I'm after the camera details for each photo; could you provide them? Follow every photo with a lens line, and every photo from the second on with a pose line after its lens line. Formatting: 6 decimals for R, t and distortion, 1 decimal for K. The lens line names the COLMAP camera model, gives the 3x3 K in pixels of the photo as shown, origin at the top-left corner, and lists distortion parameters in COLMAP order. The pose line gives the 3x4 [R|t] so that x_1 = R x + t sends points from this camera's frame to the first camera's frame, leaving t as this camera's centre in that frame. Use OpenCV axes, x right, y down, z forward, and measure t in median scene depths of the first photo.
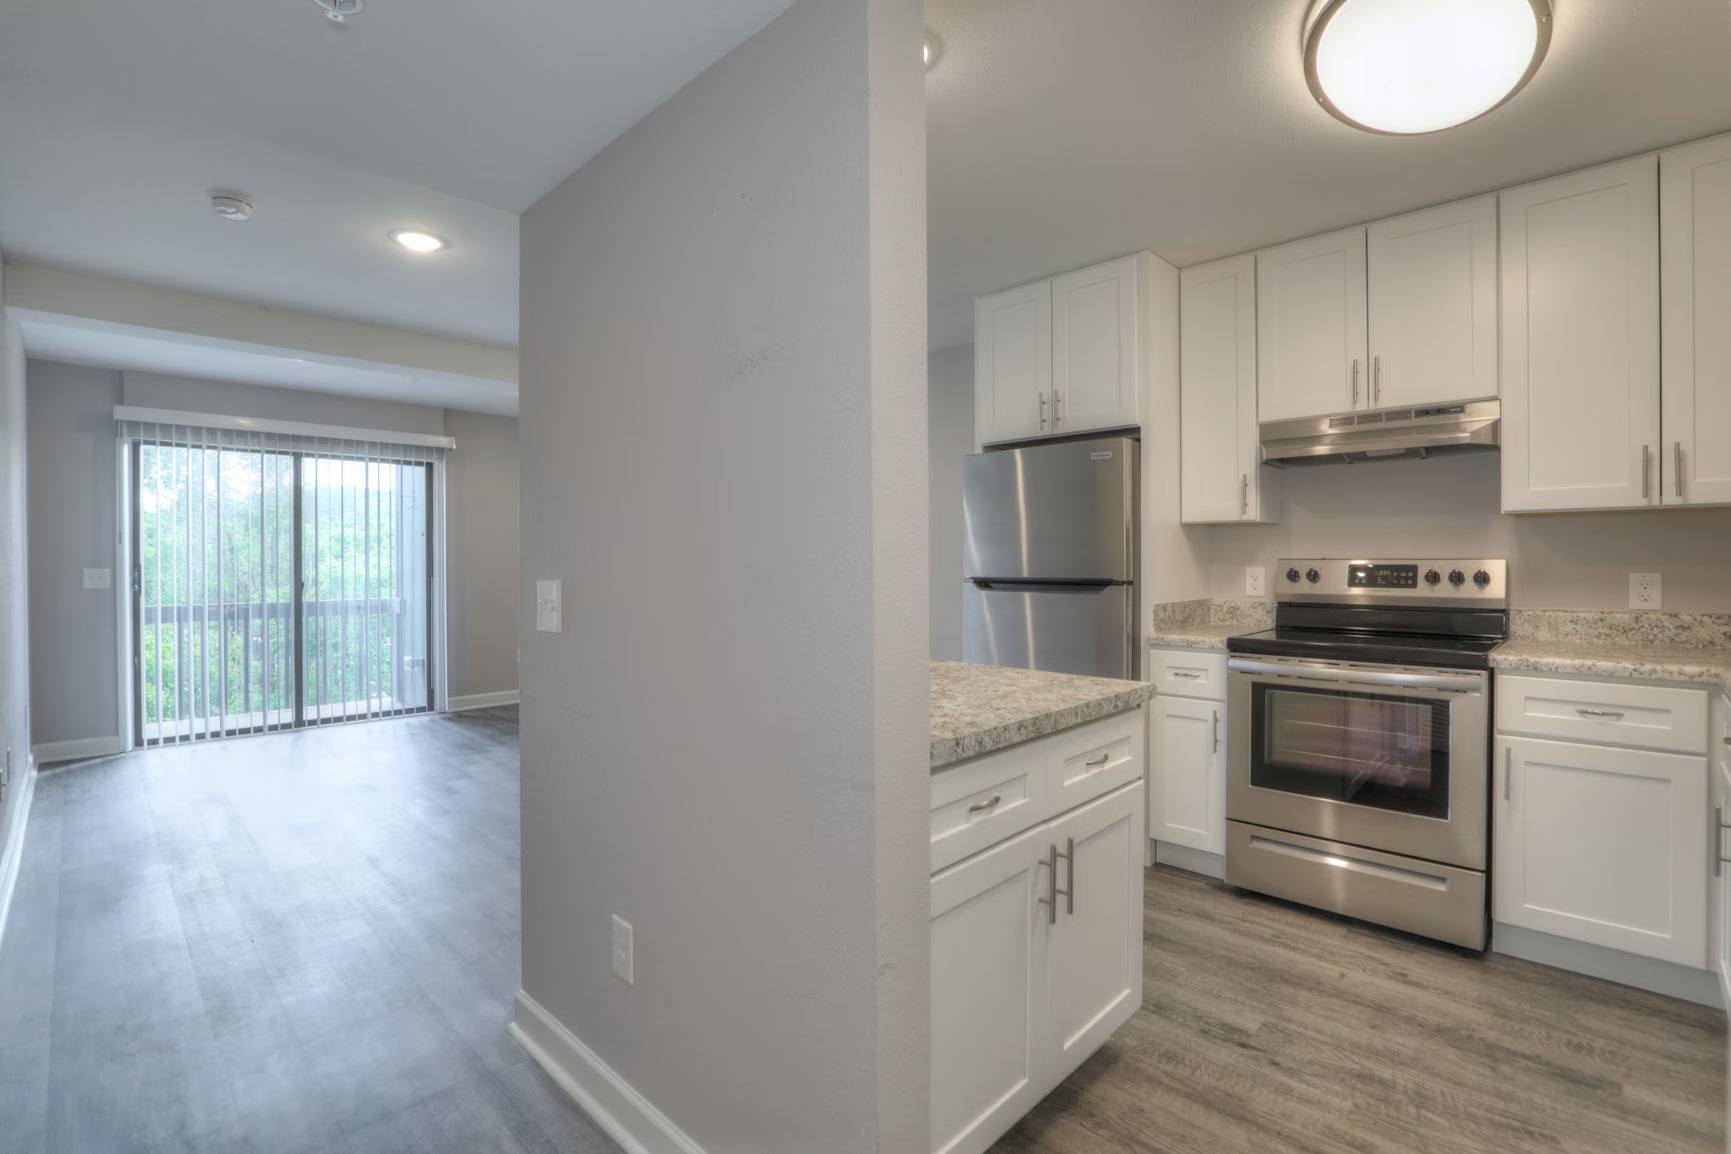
lens RADIAL K [[800.5, 0, 862.5], [0, 800.5, 573.0], [0, 0, 1]] dist [-0.040175, 0.008581]
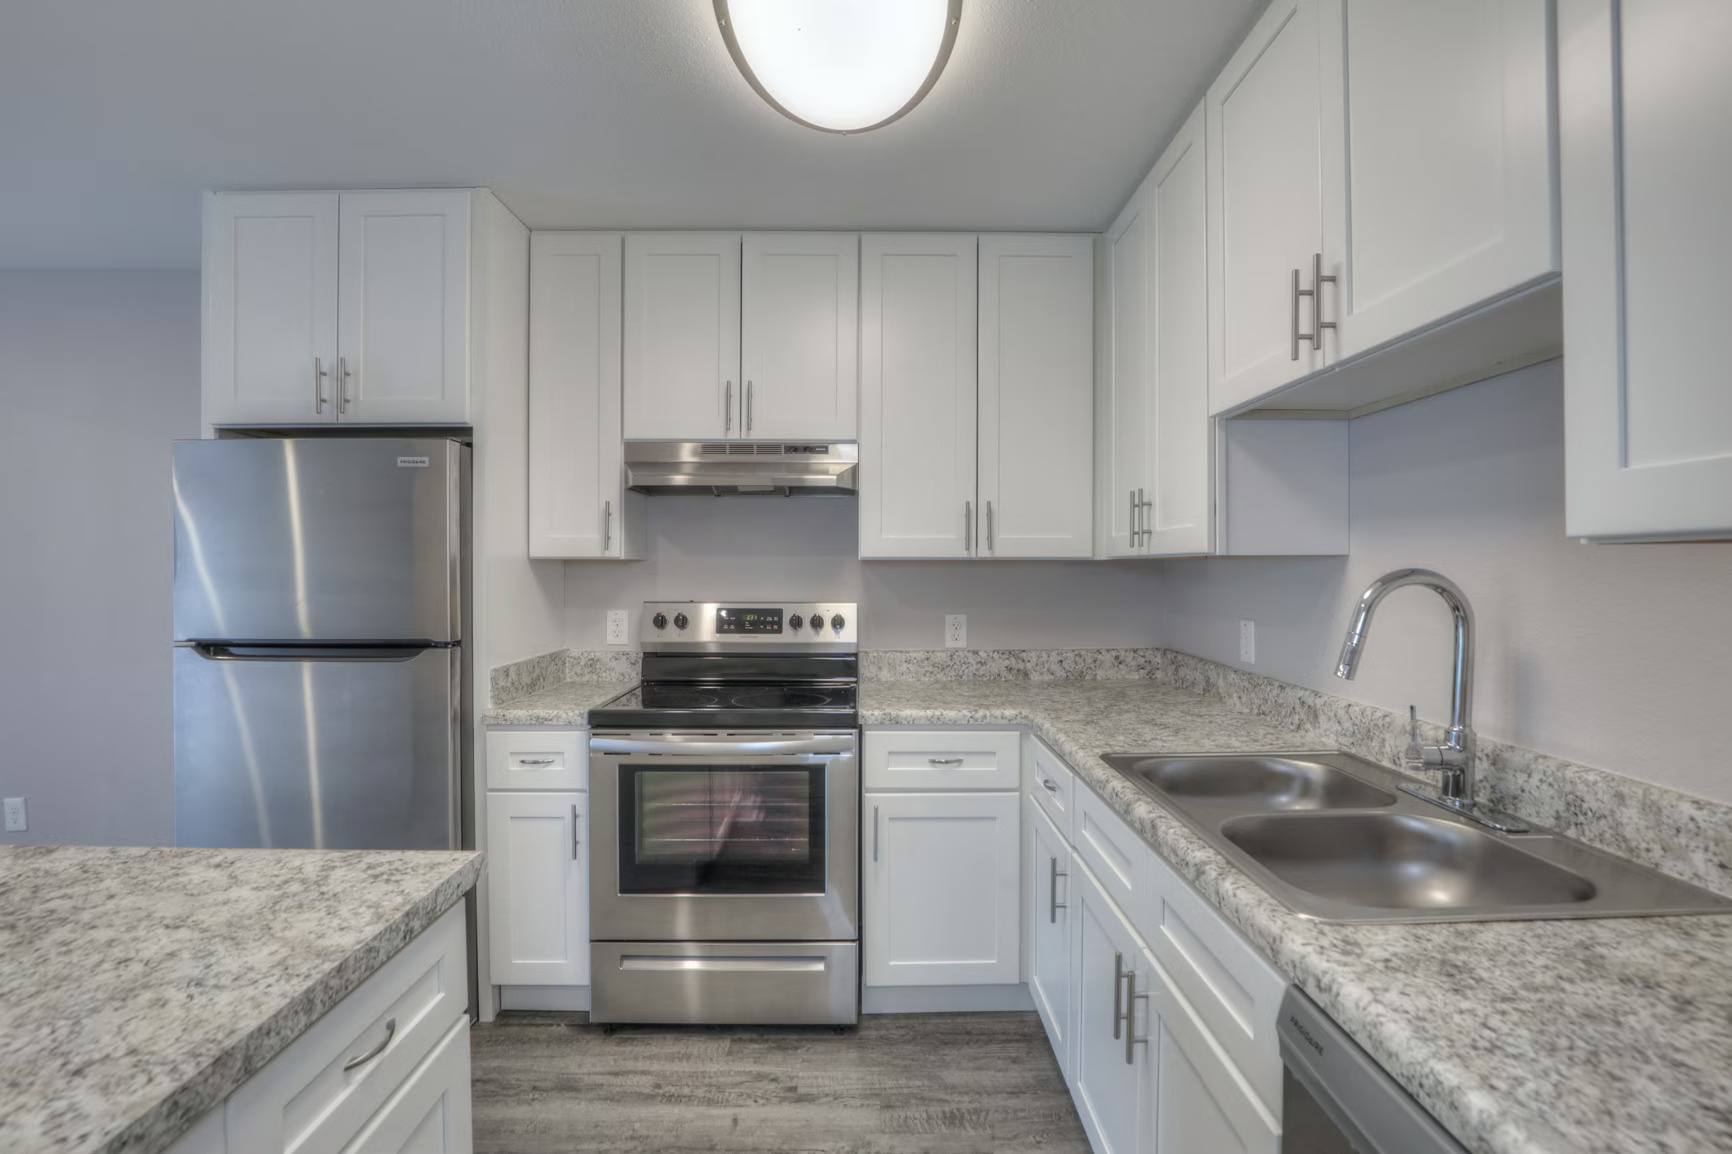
lens RADIAL K [[800.9, 0, 863.0], [0, 800.9, 573.0], [0, 0, 1]] dist [-0.040175, 0.008581]
pose [[0.713262, 0.003232, 0.700890, 0.105135], [0.004352, 0.999950, -0.009040, -0.046375], [-0.700884, 0.009498, 0.713212, 0.256457]]
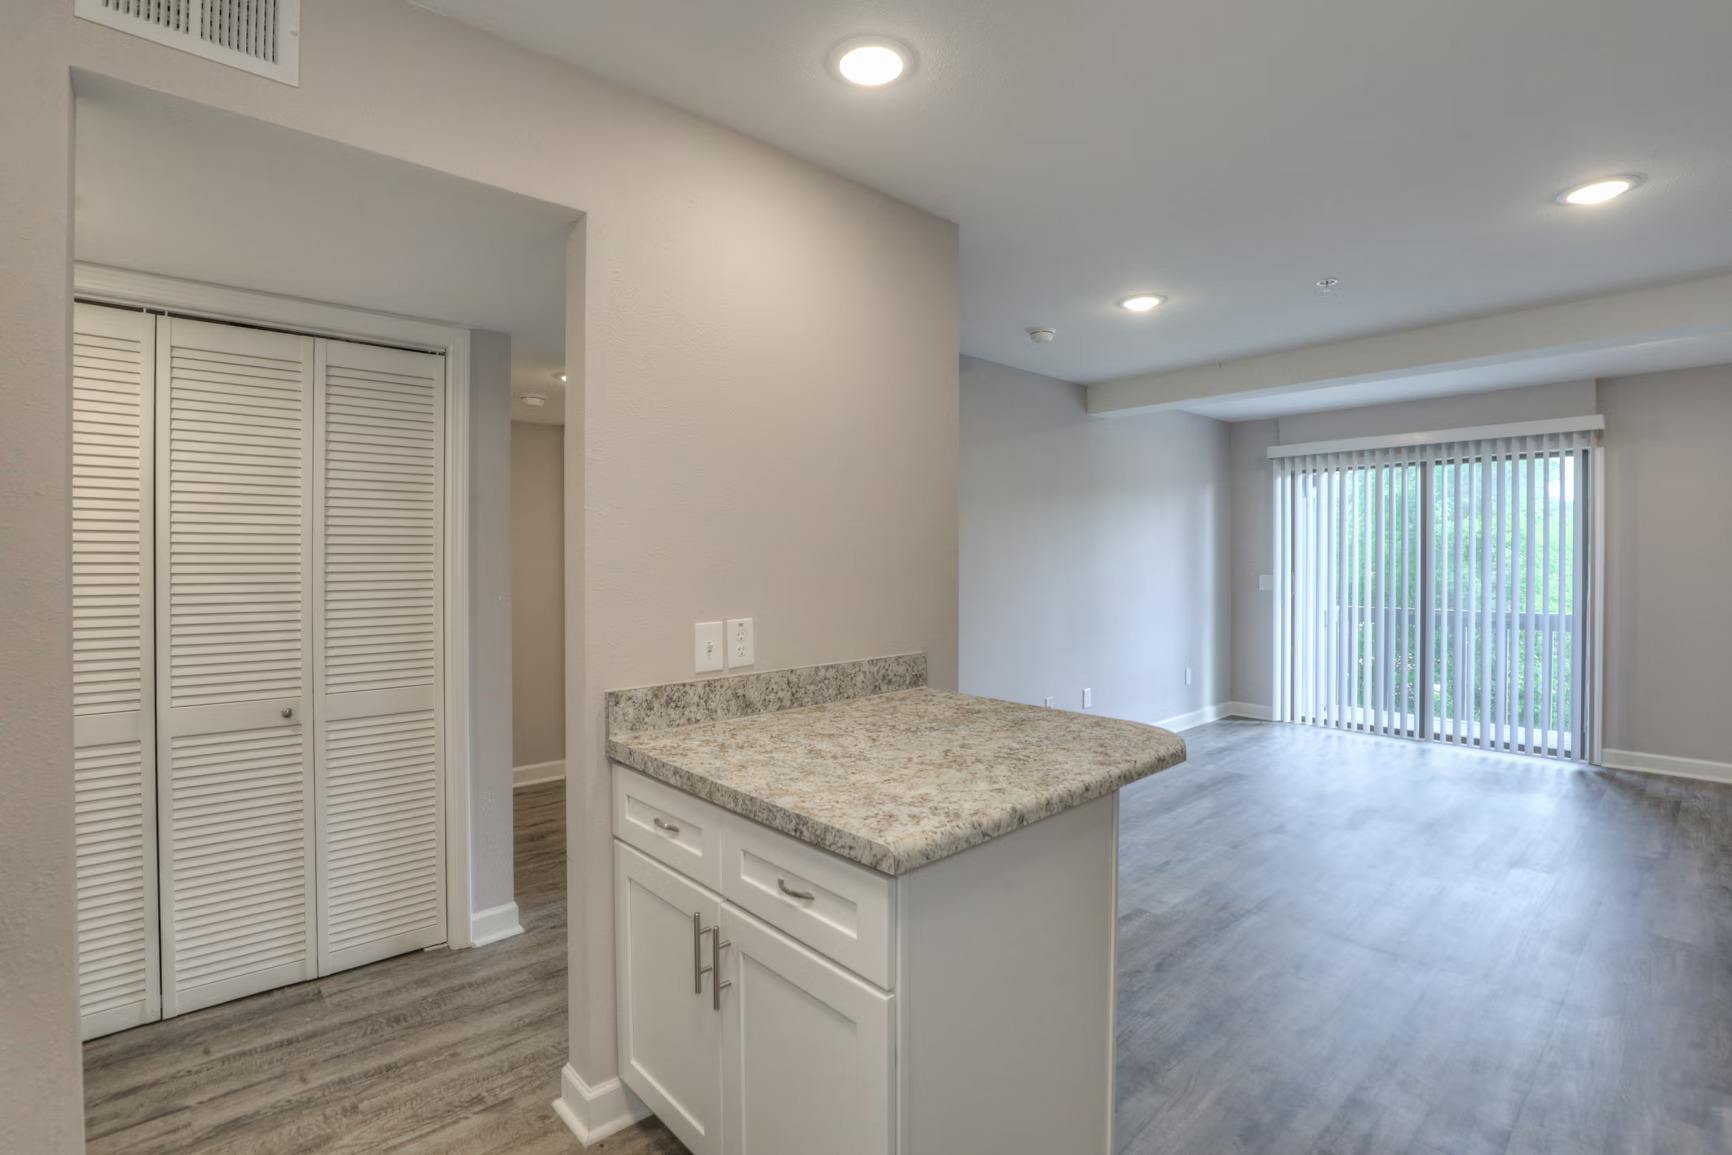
lens RADIAL K [[800.9, 0, 863.0], [0, 800.9, 573.5], [0, 0, 1]] dist [-0.040175, 0.008581]
pose [[-0.070021, 0.024061, -0.997255, 0.663035], [-0.014260, 0.999583, 0.025119, -0.053475], [0.997444, 0.015979, -0.069648, 0.714293]]
